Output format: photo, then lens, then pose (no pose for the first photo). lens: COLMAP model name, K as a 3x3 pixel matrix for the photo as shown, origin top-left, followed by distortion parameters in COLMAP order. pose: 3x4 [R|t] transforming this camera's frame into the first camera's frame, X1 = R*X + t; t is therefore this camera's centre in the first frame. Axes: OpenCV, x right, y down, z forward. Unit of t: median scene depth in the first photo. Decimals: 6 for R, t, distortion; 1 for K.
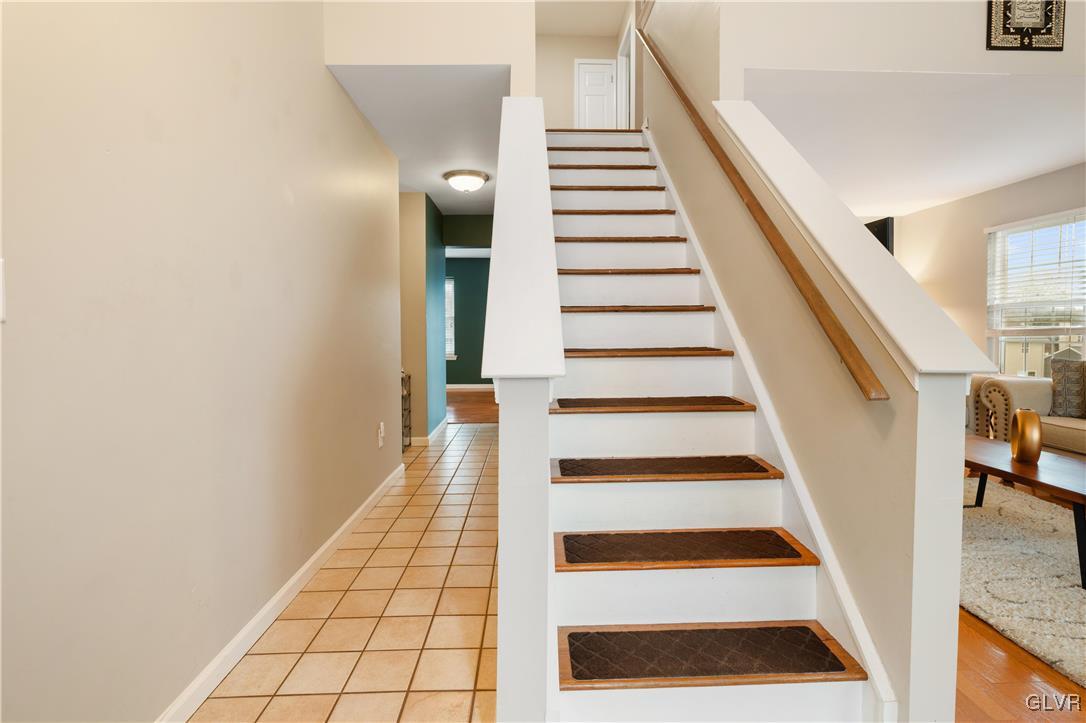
lens RADIAL K [[493.5, 0, 547.3], [0, 493.5, 358.4], [0, 0, 1]] dist [-0.003169, -0.000128]
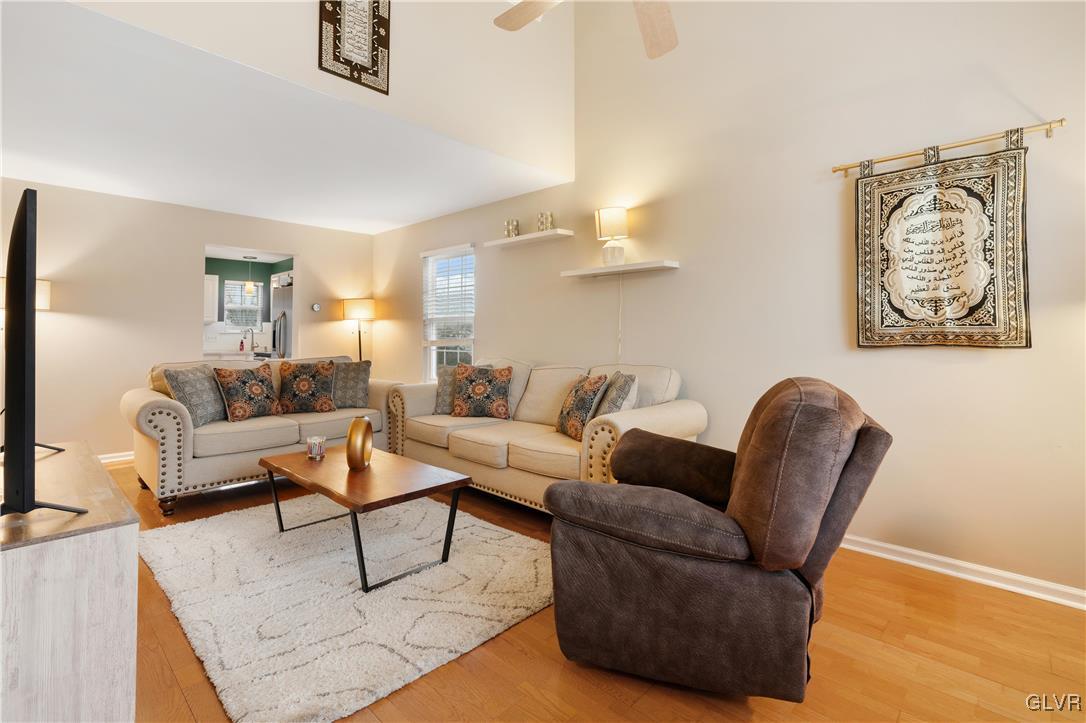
lens RADIAL K [[493.5, 0, 540.9], [0, 493.5, 333.7], [0, 0, 1]] dist [-0.003169, -0.000128]
pose [[0.724100, 0.013417, 0.689565, 0.528126], [0.035259, 0.997783, -0.056438, 0.001442], [-0.688793, 0.065180, 0.722022, -0.031035]]
